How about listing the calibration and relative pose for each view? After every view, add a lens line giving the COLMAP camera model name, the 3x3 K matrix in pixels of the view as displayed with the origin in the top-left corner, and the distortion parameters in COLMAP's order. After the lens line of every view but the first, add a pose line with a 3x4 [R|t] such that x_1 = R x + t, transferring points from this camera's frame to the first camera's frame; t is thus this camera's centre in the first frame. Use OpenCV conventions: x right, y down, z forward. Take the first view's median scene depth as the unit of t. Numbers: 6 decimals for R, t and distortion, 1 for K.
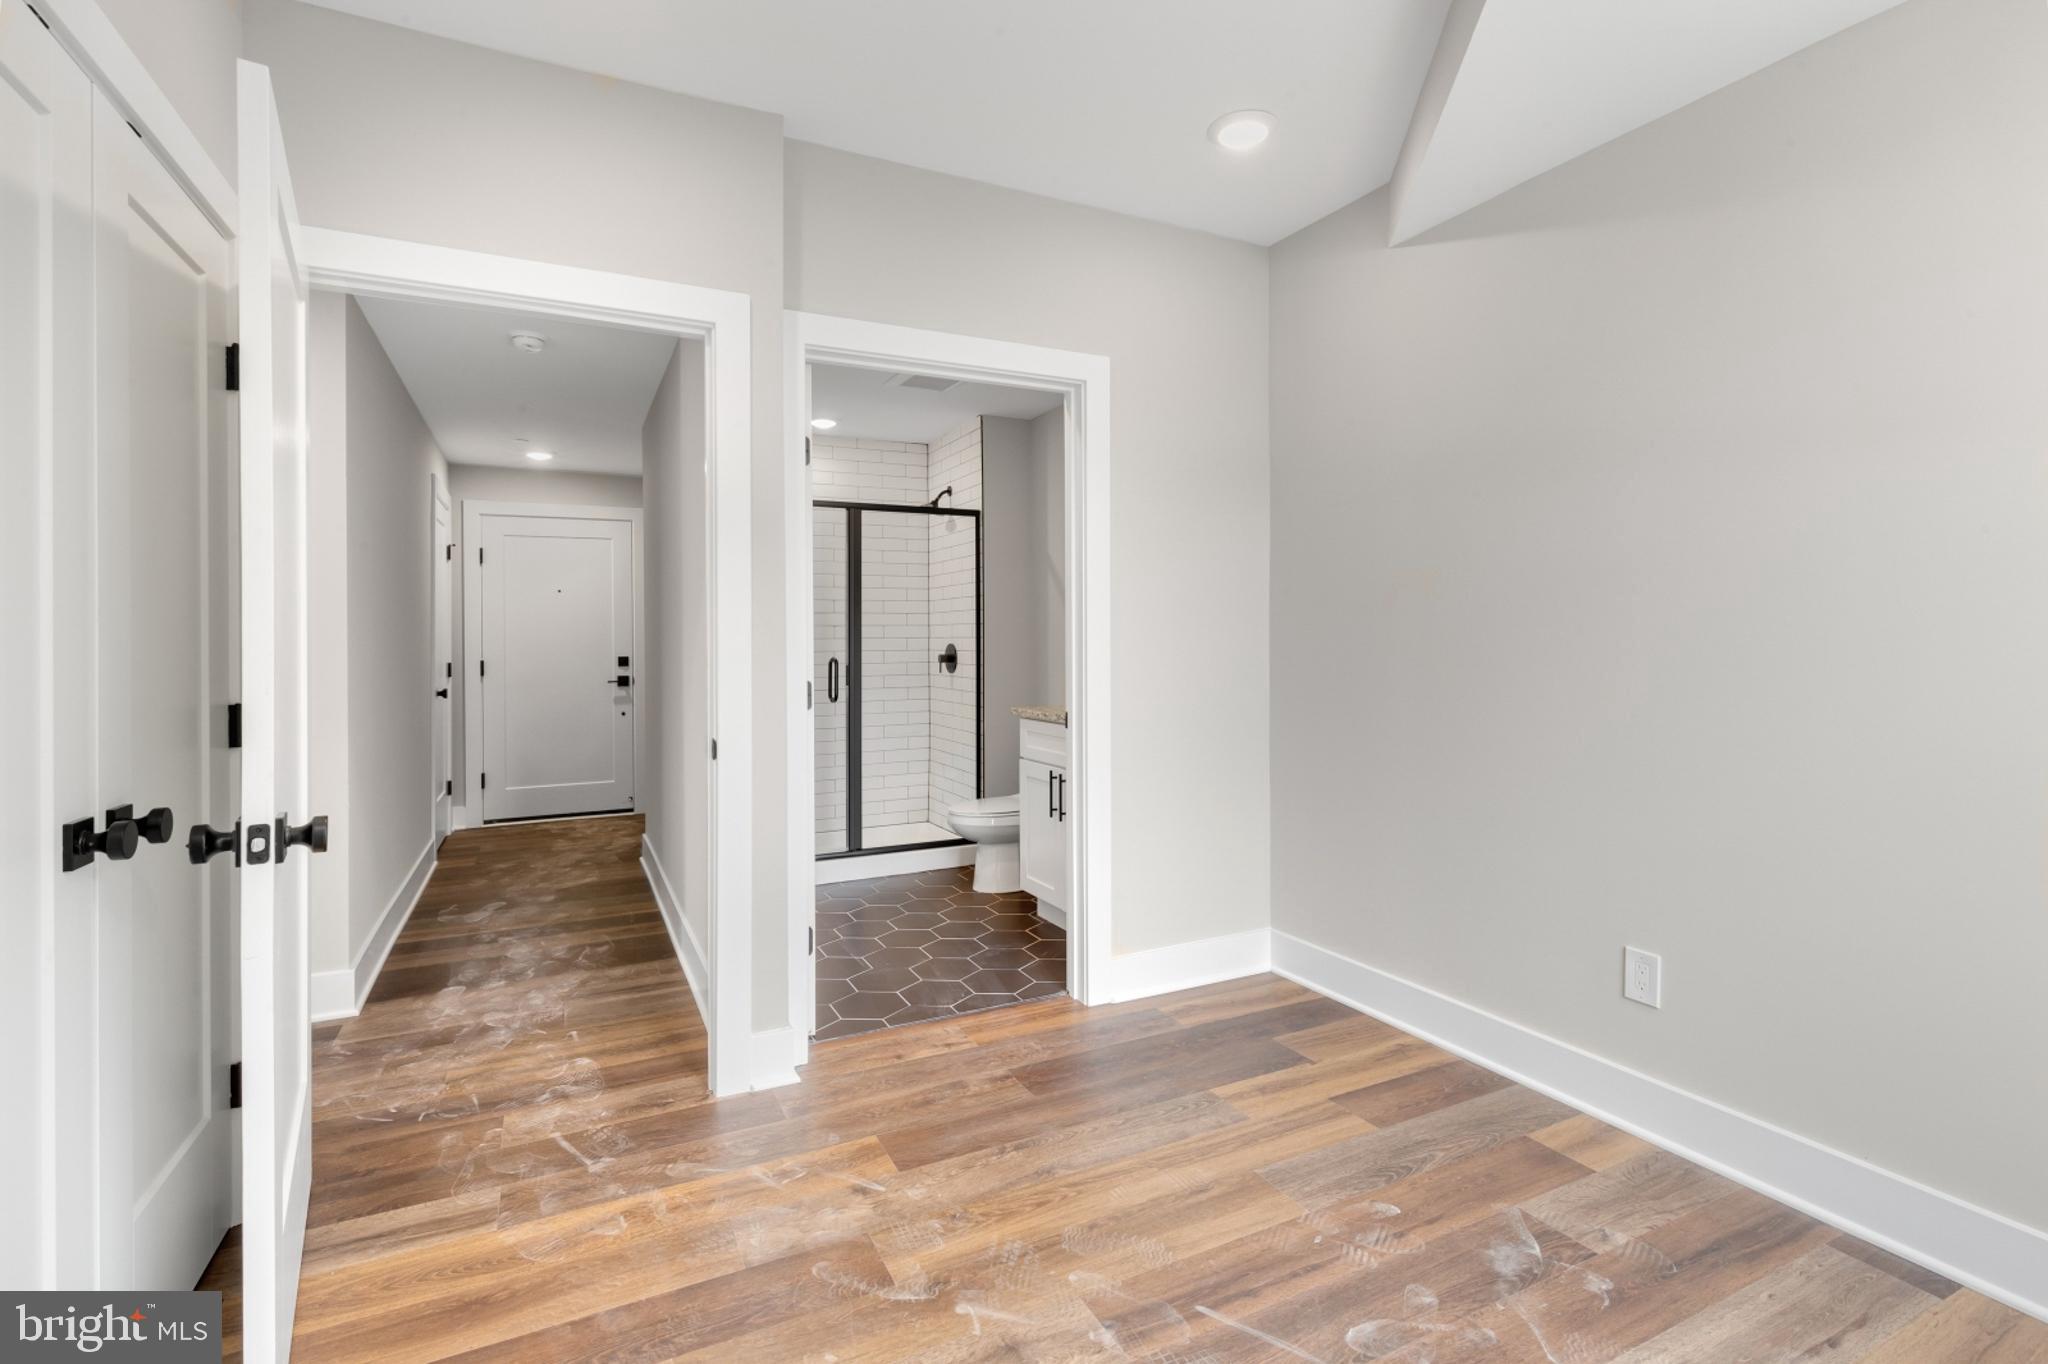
lens RADIAL K [[947.9, 0, 1020.7], [0, 947.9, 681.7], [0, 0, 1]] dist [0.008005, -0.002625]
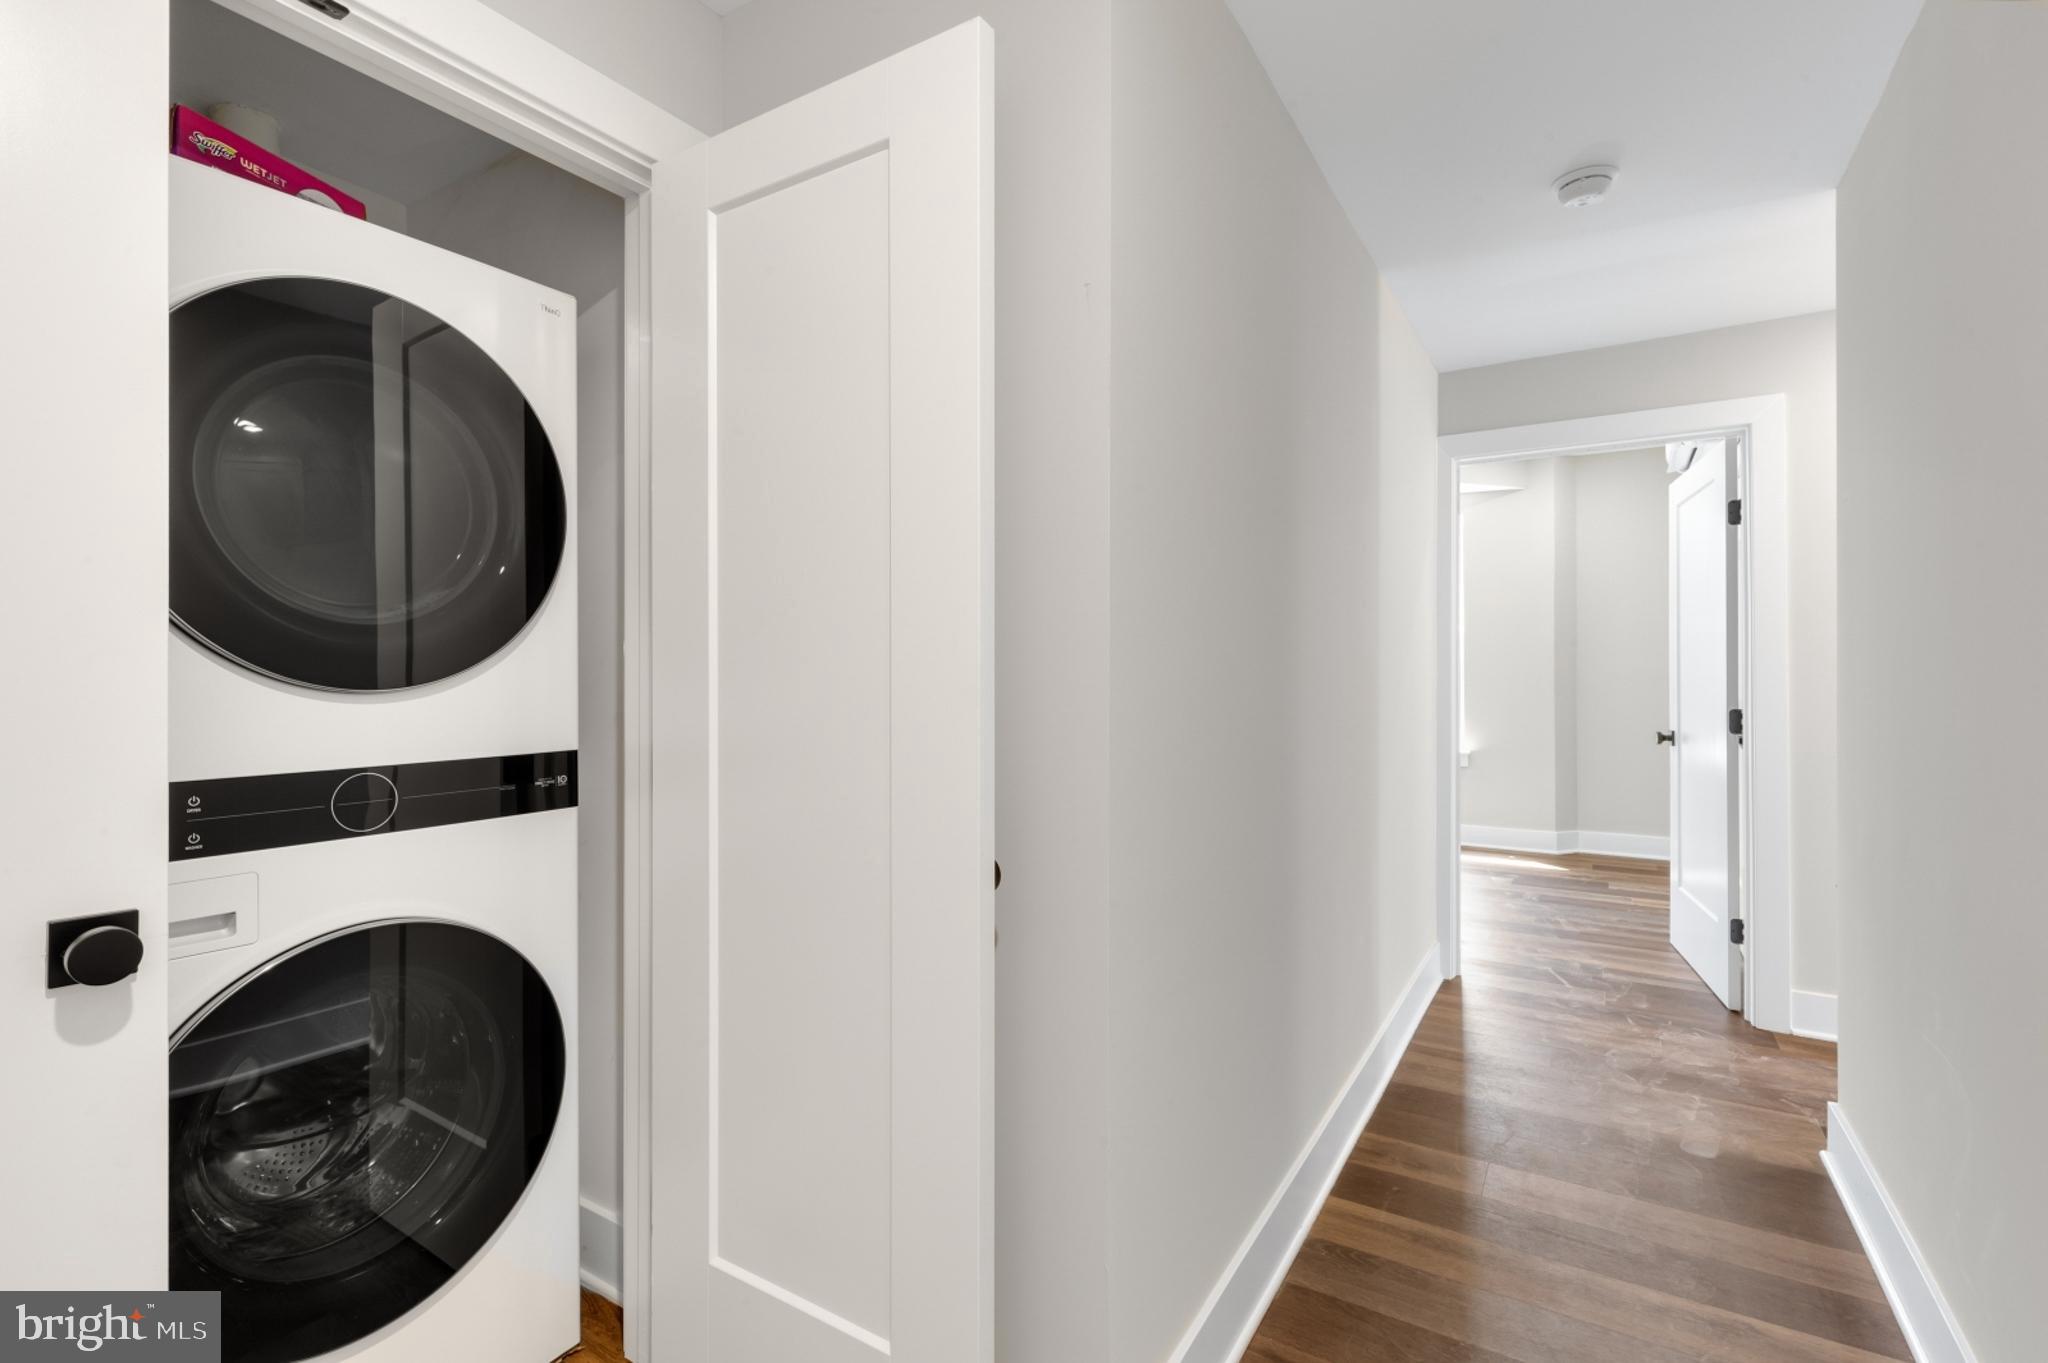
lens RADIAL K [[947.9, 0, 1006.7], [0, 947.9, 674.7], [0, 0, 1]] dist [0.008005, -0.002625]
pose [[-0.523374, -0.006488, 0.852079, -1.444629], [0.030893, 0.999169, 0.026584, -0.115479], [-0.851543, 0.040236, -0.522738, 2.797648]]
